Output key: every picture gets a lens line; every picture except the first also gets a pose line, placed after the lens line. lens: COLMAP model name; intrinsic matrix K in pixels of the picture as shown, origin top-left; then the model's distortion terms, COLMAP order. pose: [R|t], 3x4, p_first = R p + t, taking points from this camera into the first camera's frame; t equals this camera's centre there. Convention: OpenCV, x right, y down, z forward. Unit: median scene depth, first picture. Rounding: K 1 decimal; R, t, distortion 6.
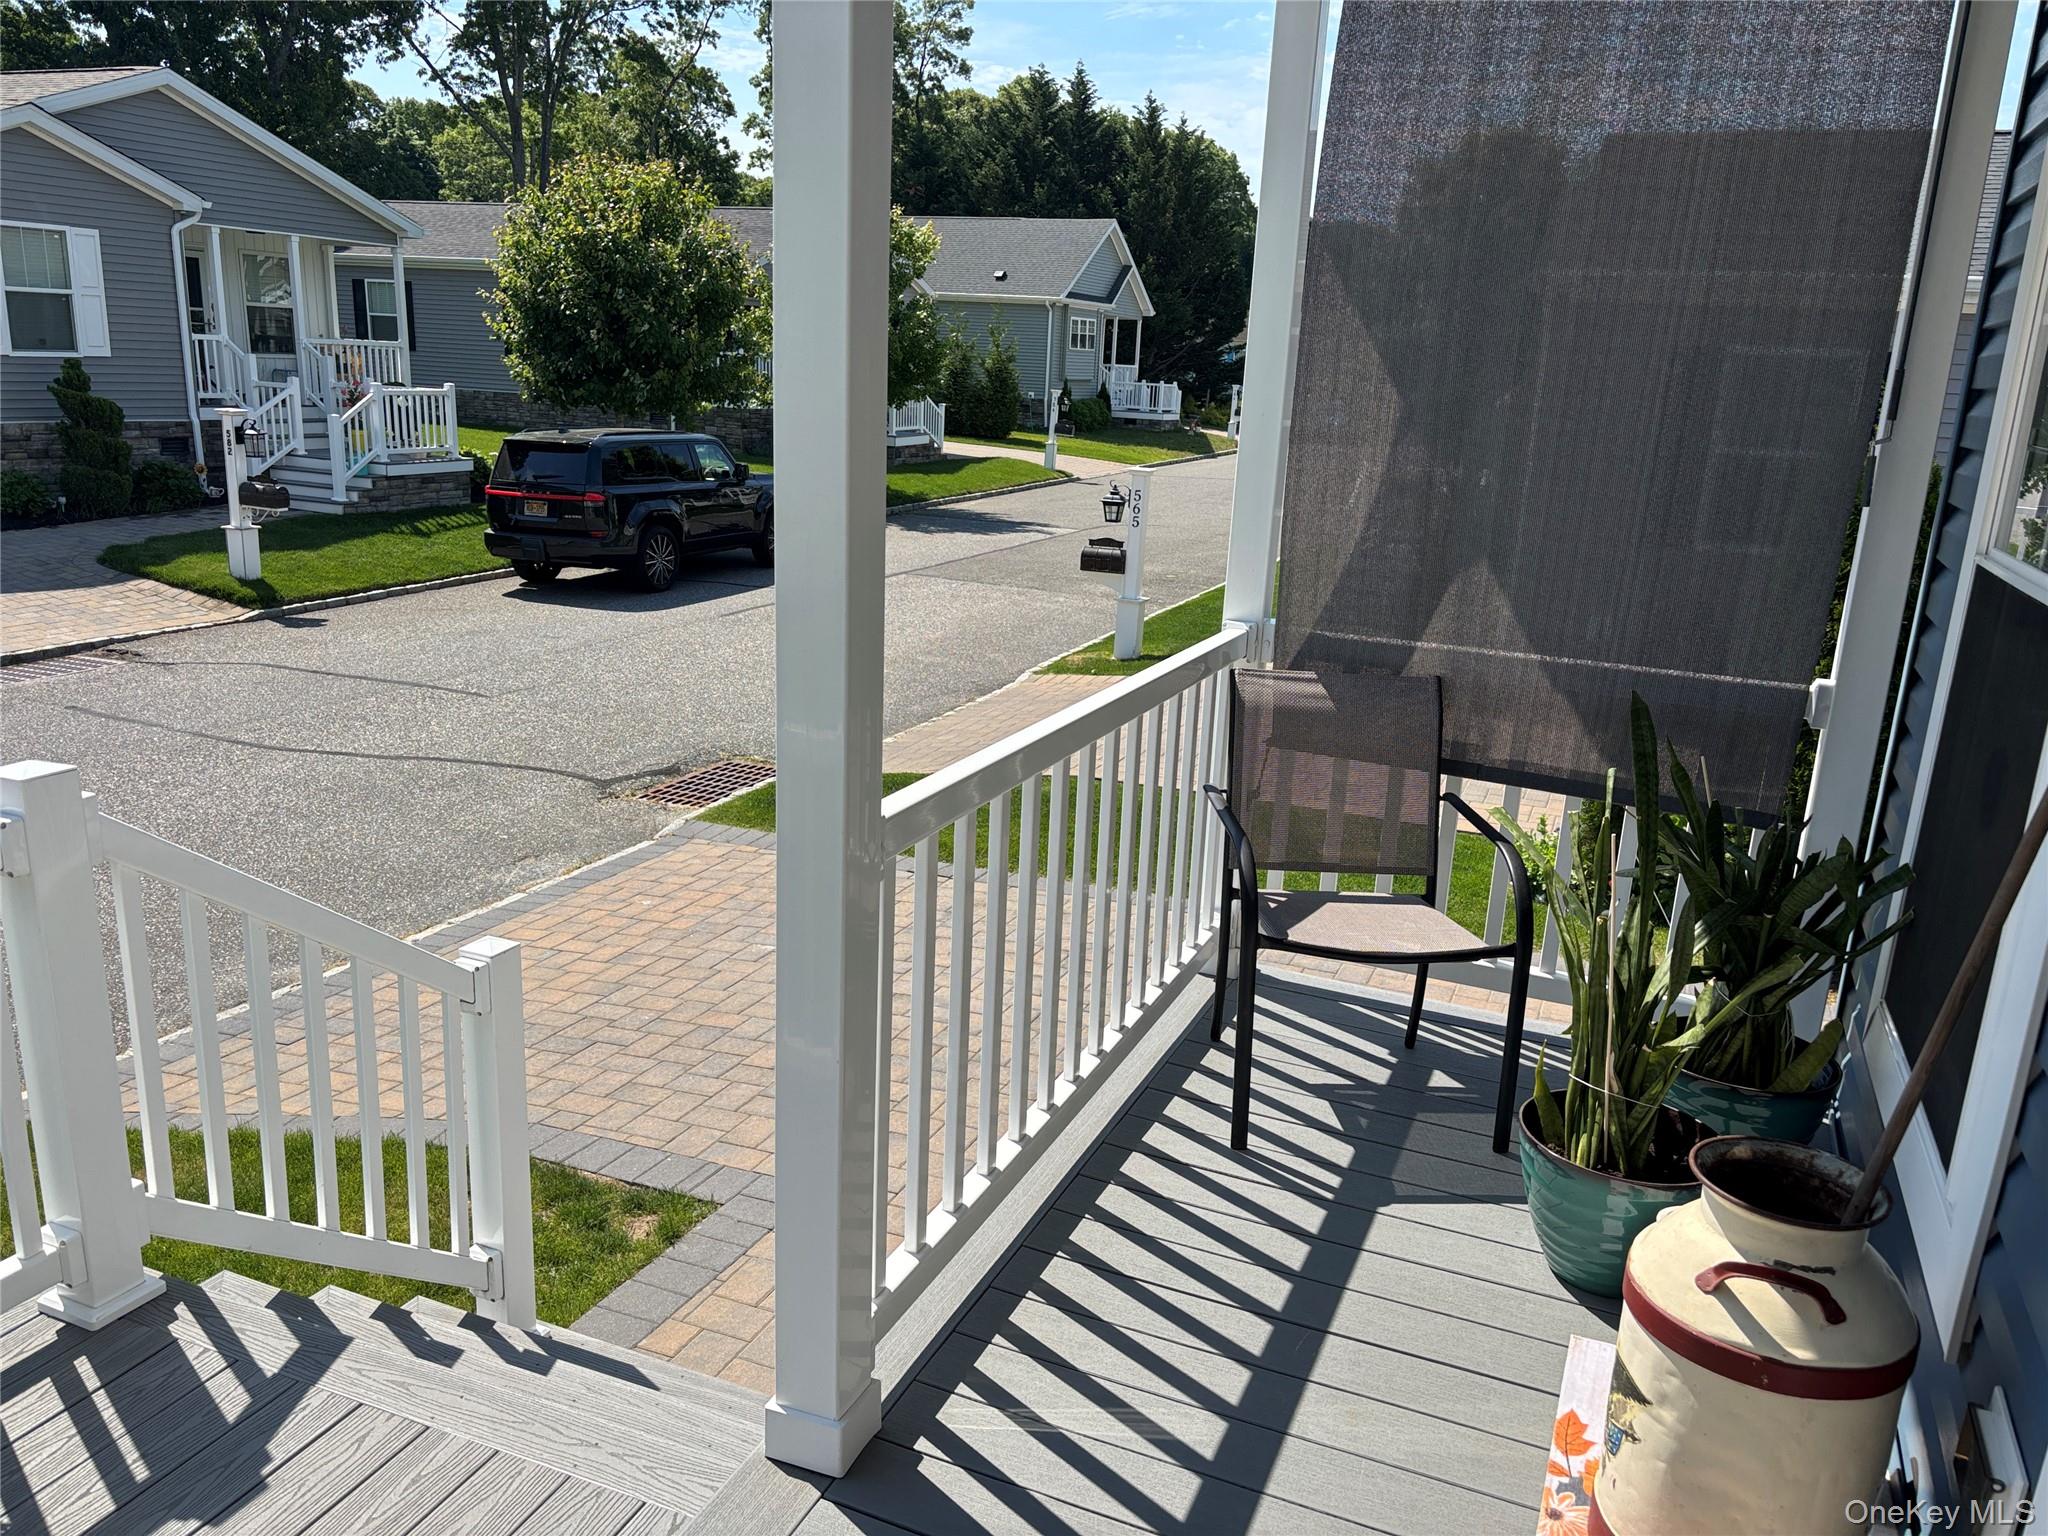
lens RADIAL K [[1557.5, 0, 1067.8], [0, 1557.5, 771.8], [0, 0, 1]] dist [0.058946, -0.078577]
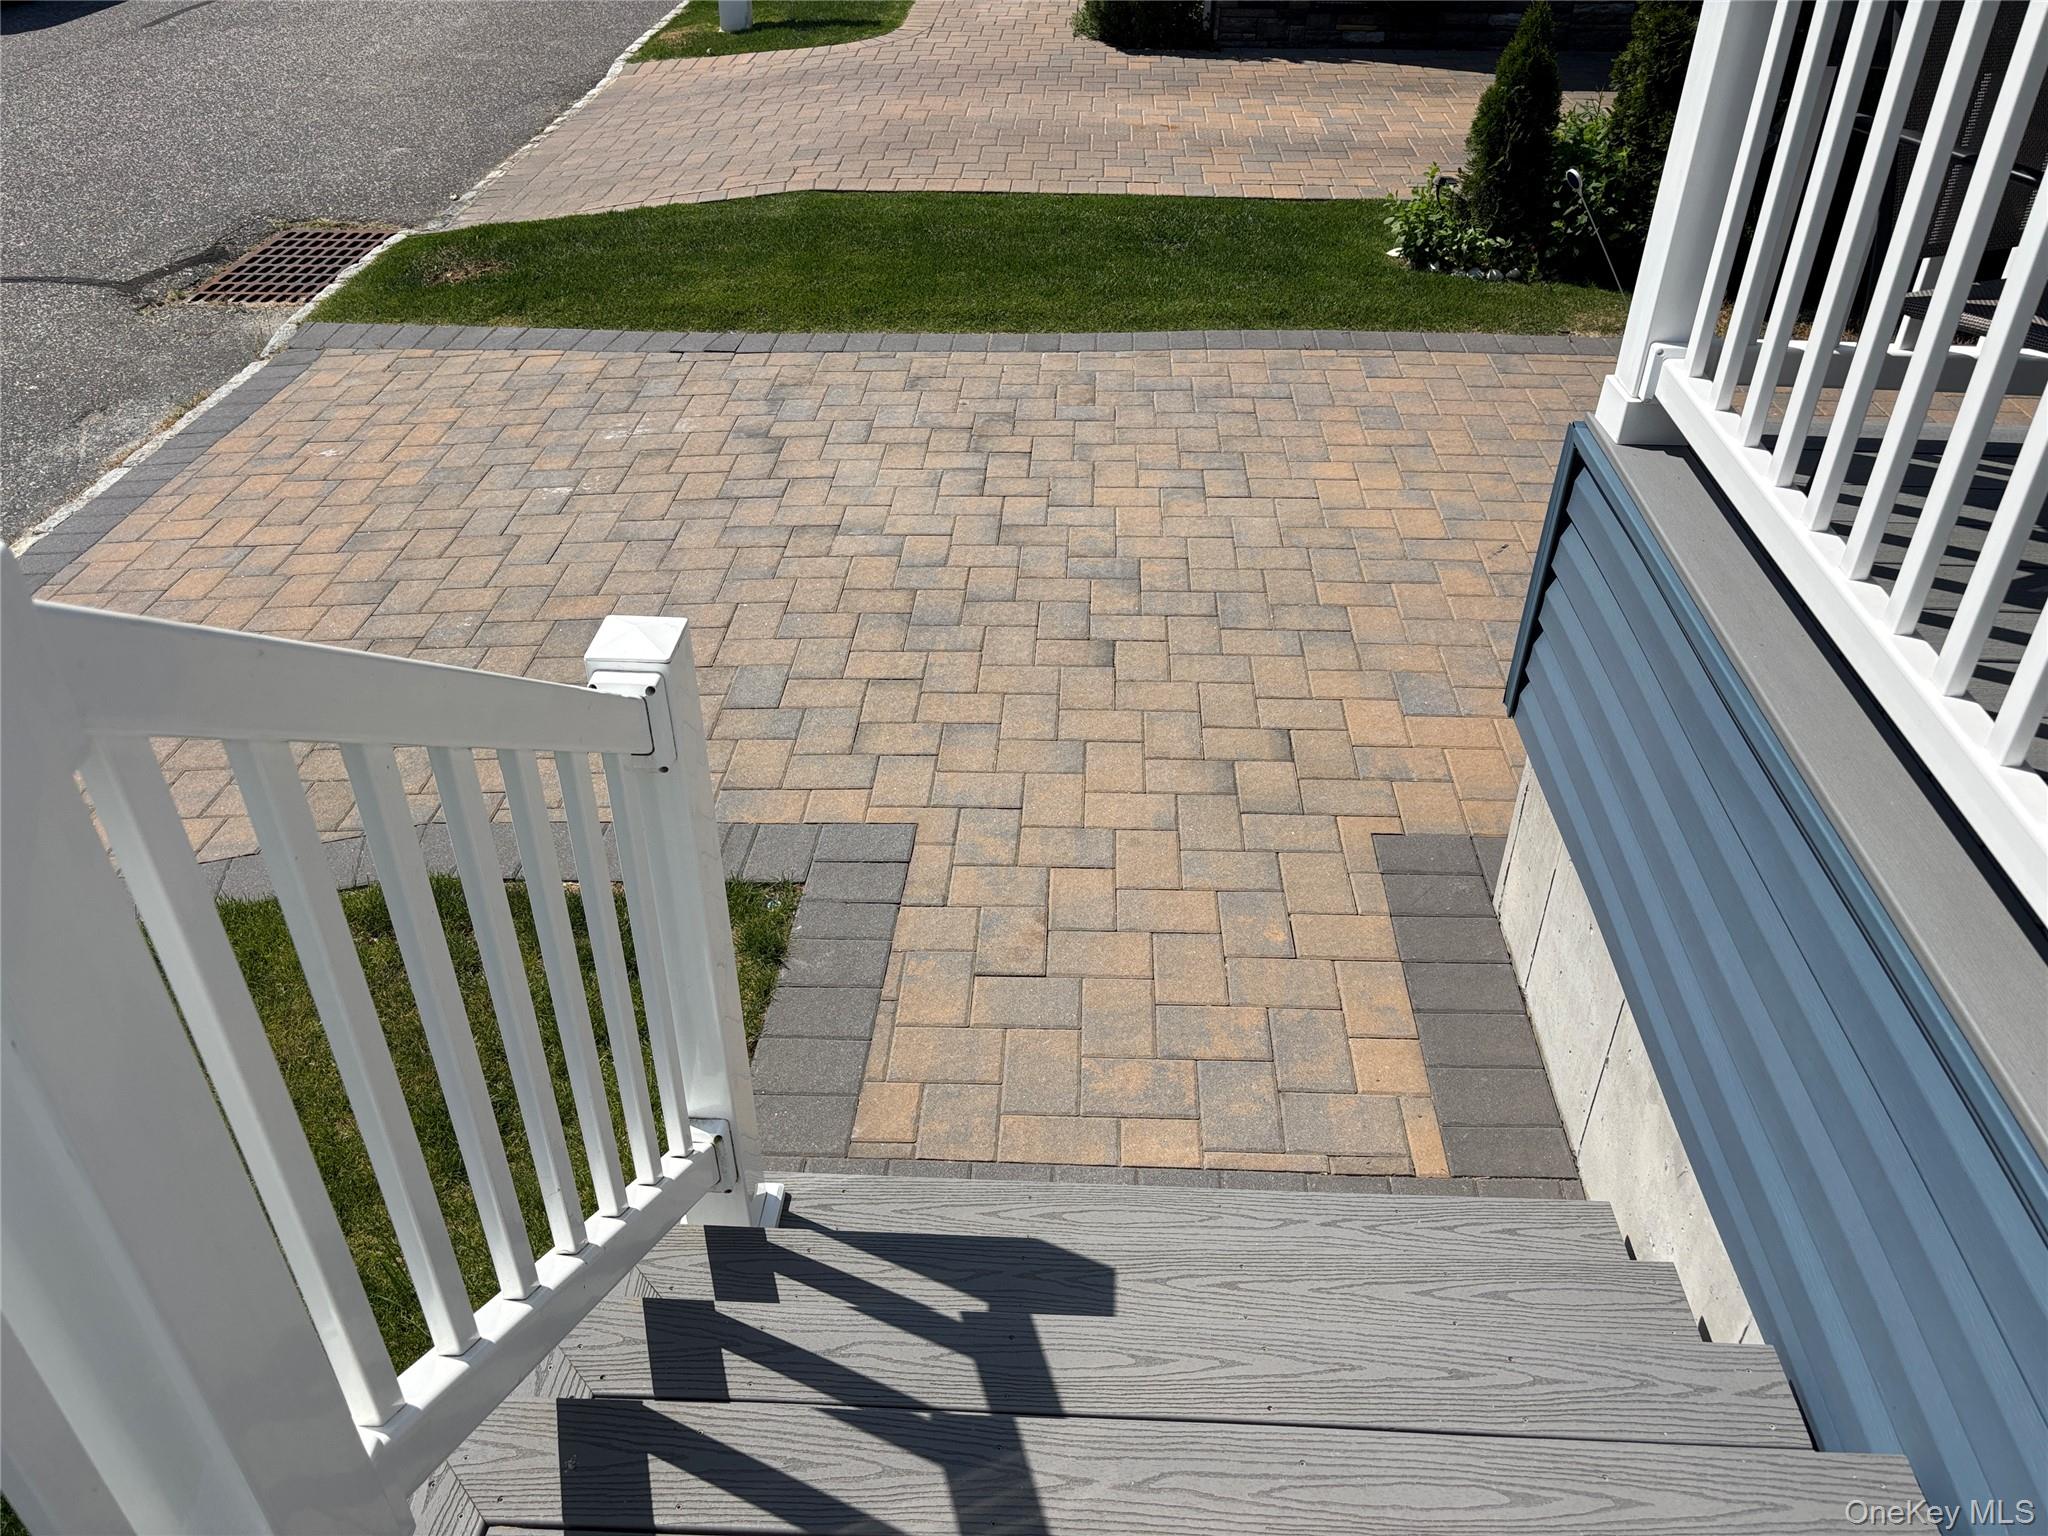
lens RADIAL K [[1557.5, 0, 1067.8], [0, 1557.5, 771.8], [0, 0, 1]] dist [0.058946, -0.078577]
pose [[0.940906, -0.220336, 0.257193, -0.141510], [0.113601, 0.920761, 0.373220, -0.008545], [-0.319047, -0.321947, 0.891380, 0.183091]]
